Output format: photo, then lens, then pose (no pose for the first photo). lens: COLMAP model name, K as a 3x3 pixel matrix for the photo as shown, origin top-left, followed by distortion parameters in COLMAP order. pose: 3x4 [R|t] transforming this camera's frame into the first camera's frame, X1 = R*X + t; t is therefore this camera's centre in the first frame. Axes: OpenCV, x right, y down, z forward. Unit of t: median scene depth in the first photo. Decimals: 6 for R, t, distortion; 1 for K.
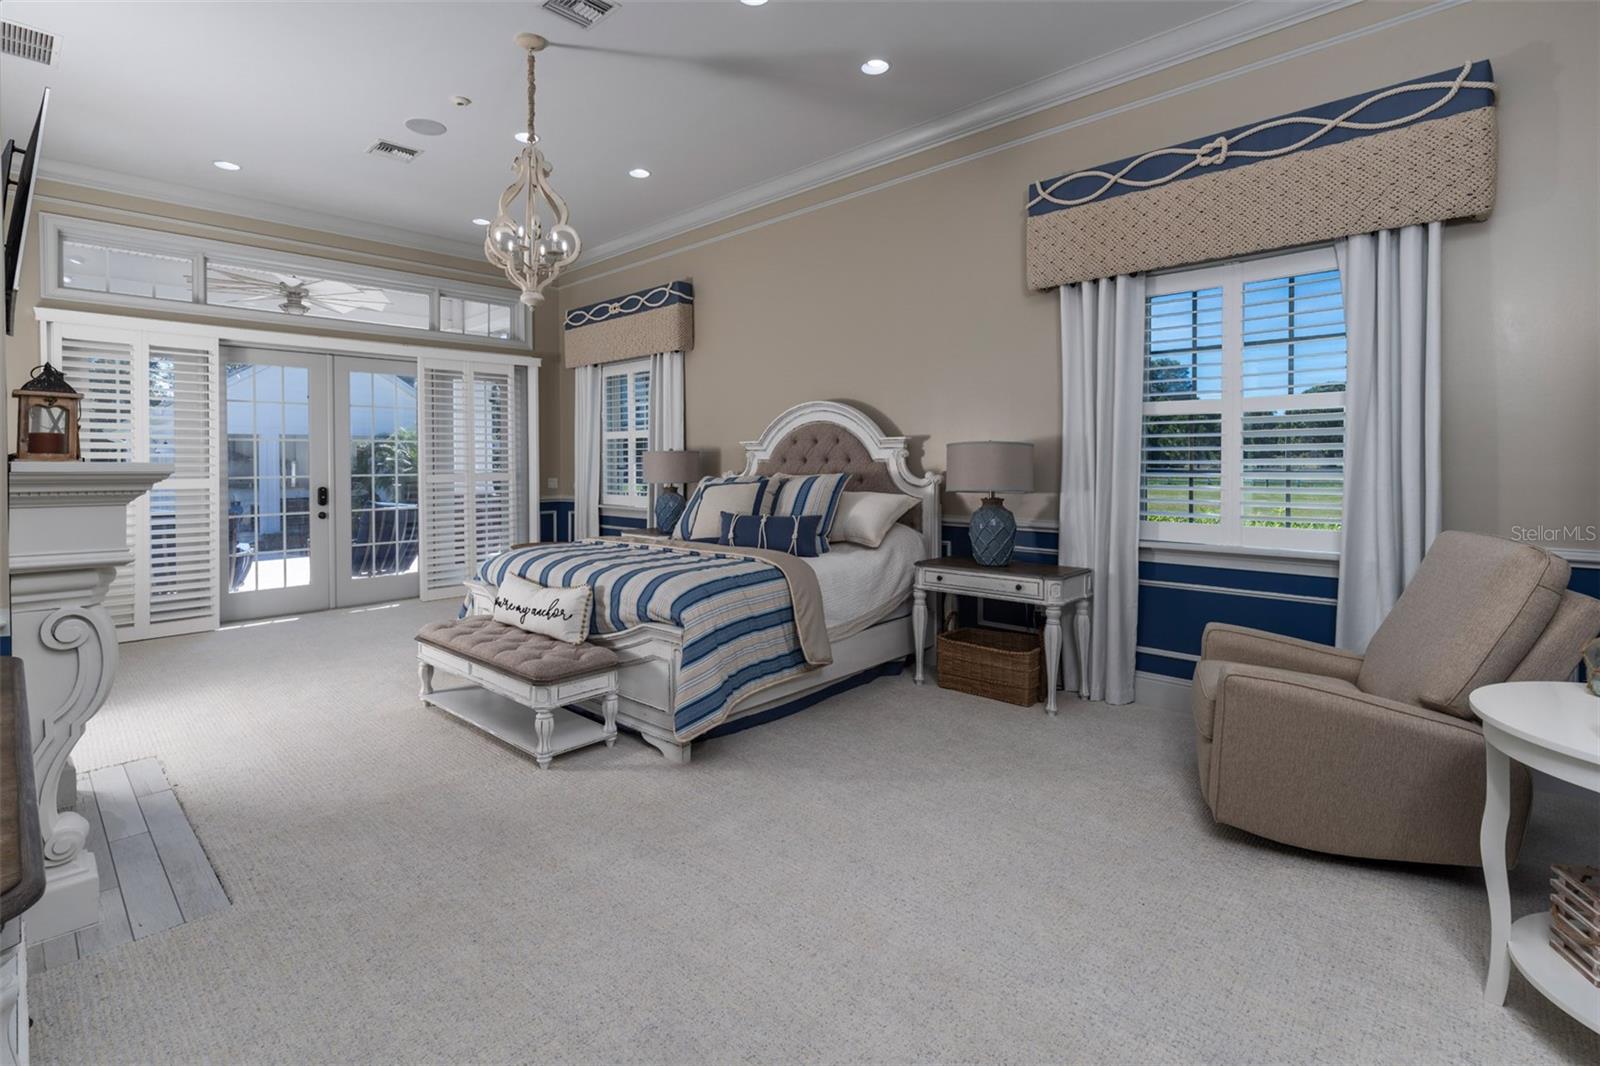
lens RADIAL K [[730.6, 0, 793.8], [0, 730.6, 481.2], [0, 0, 1]] dist [0.000992, -0.000207]
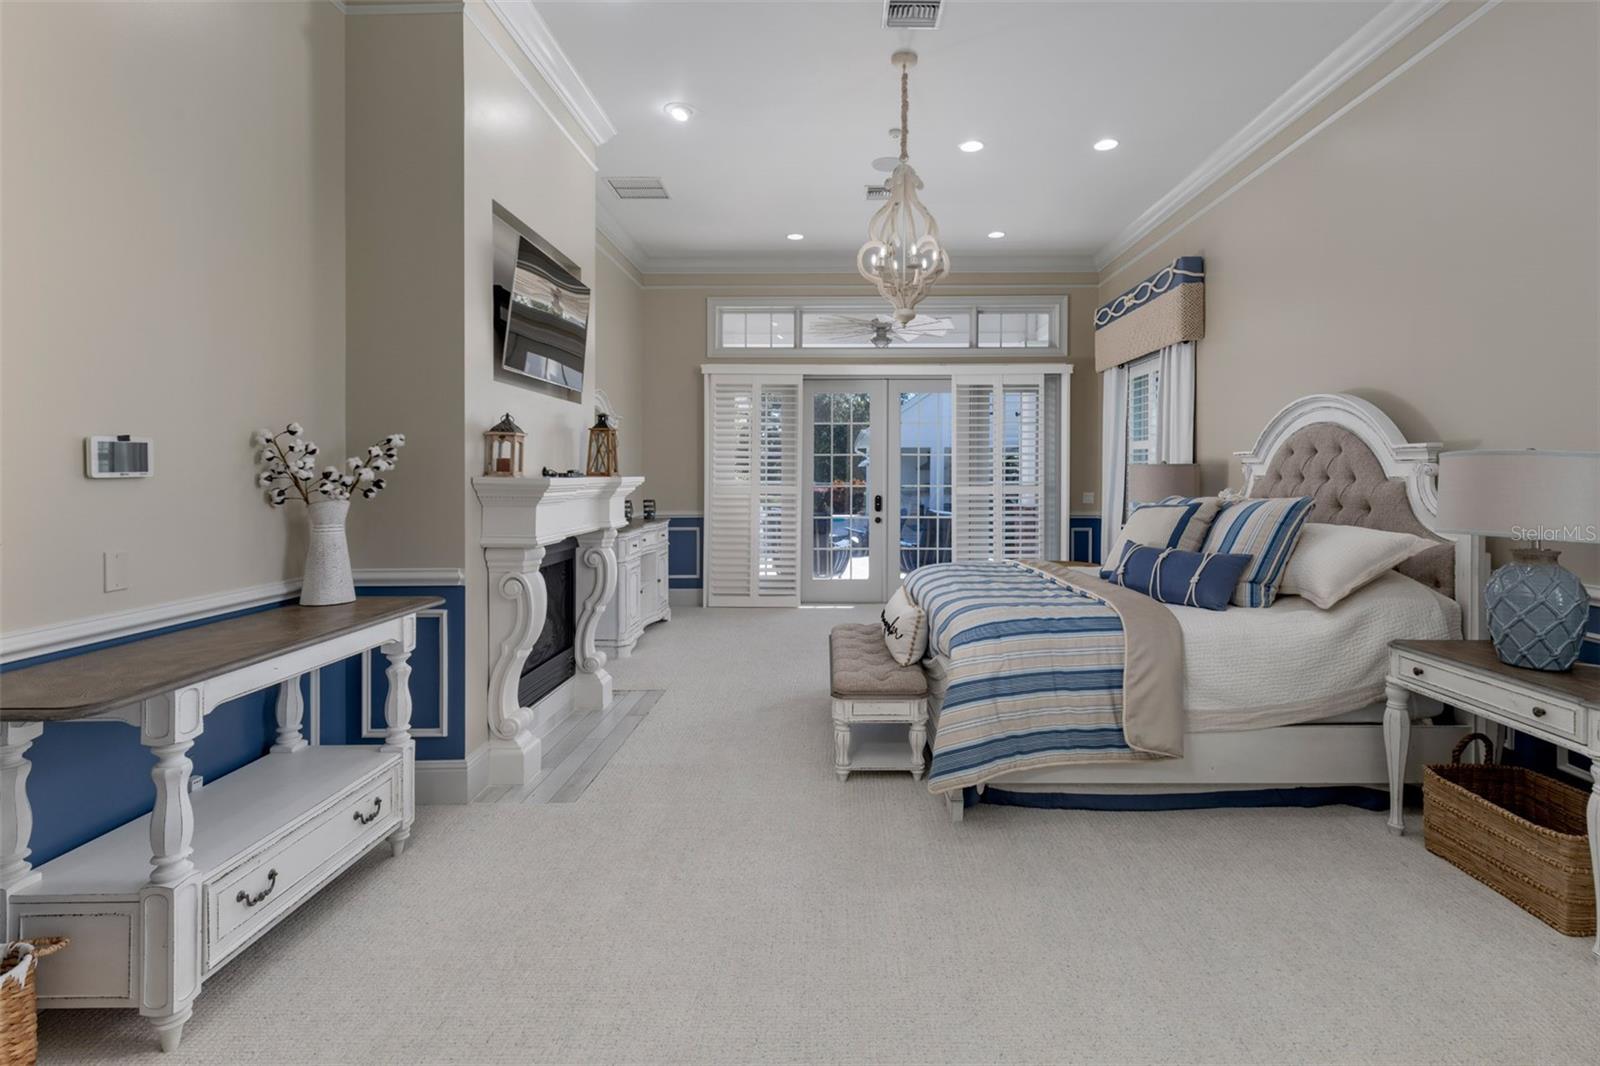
lens RADIAL K [[770.3, 0, 801.4], [0, 770.3, 485.4], [0, 0, 1]] dist [0.002208, -0.000931]
pose [[0.692856, 0.017722, -0.720859, 0.211413], [-0.024570, 0.999698, 0.000962, -0.009026], [0.720658, 0.017045, 0.693081, 0.114667]]
